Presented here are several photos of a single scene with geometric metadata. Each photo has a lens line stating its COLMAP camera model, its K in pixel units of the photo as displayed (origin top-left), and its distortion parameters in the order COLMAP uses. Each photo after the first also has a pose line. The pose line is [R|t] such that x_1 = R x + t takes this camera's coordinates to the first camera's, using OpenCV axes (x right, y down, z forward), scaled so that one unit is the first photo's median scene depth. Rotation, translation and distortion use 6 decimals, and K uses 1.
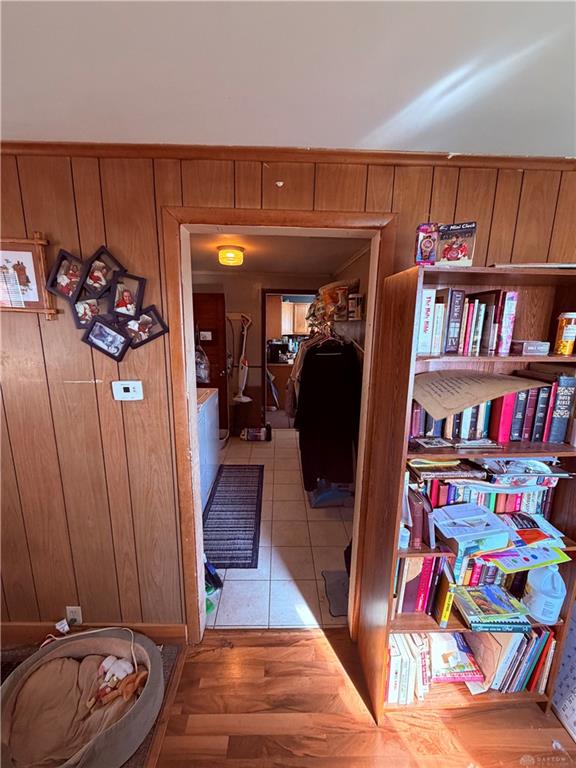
lens RADIAL K [[310.4, 0, 289.3], [0, 310.4, 384.8], [0, 0, 1]] dist [0.000346, 0.000719]
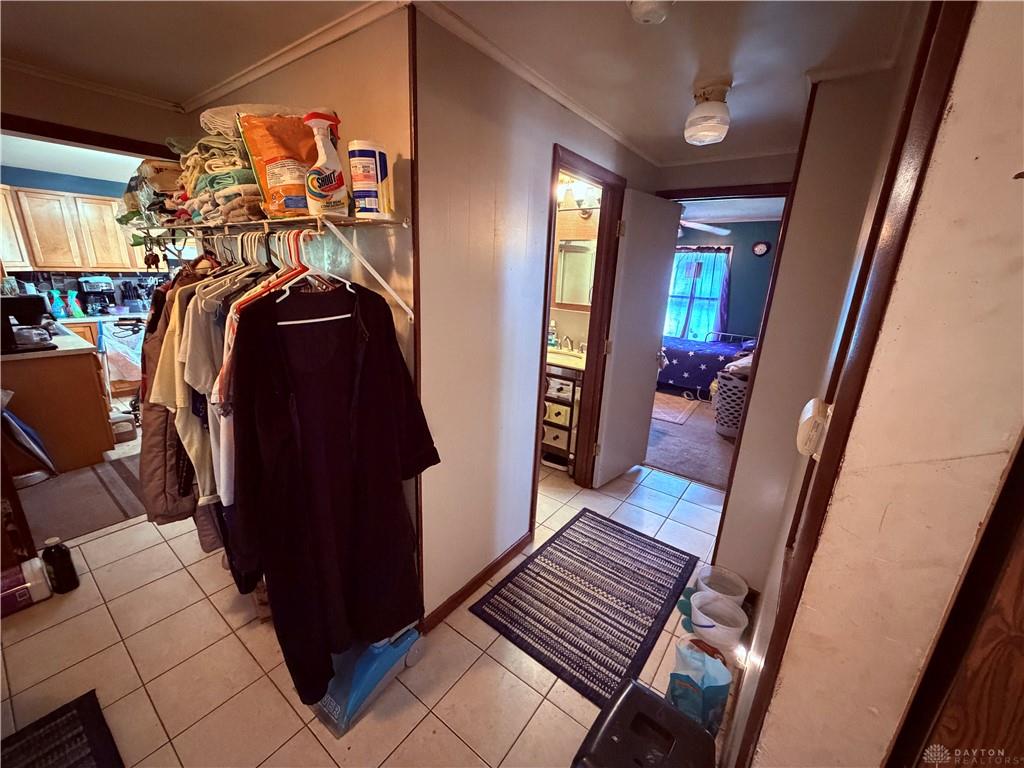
lens RADIAL K [[413.9, 0, 508.0], [0, 413.9, 386.4], [0, 0, 1]] dist [0.000346, 0.000719]
pose [[0.628934, -0.207493, 0.749259, -0.105647], [0.129449, 0.978223, 0.162240, -0.083160], [-0.766606, -0.005048, 0.642098, 0.626404]]
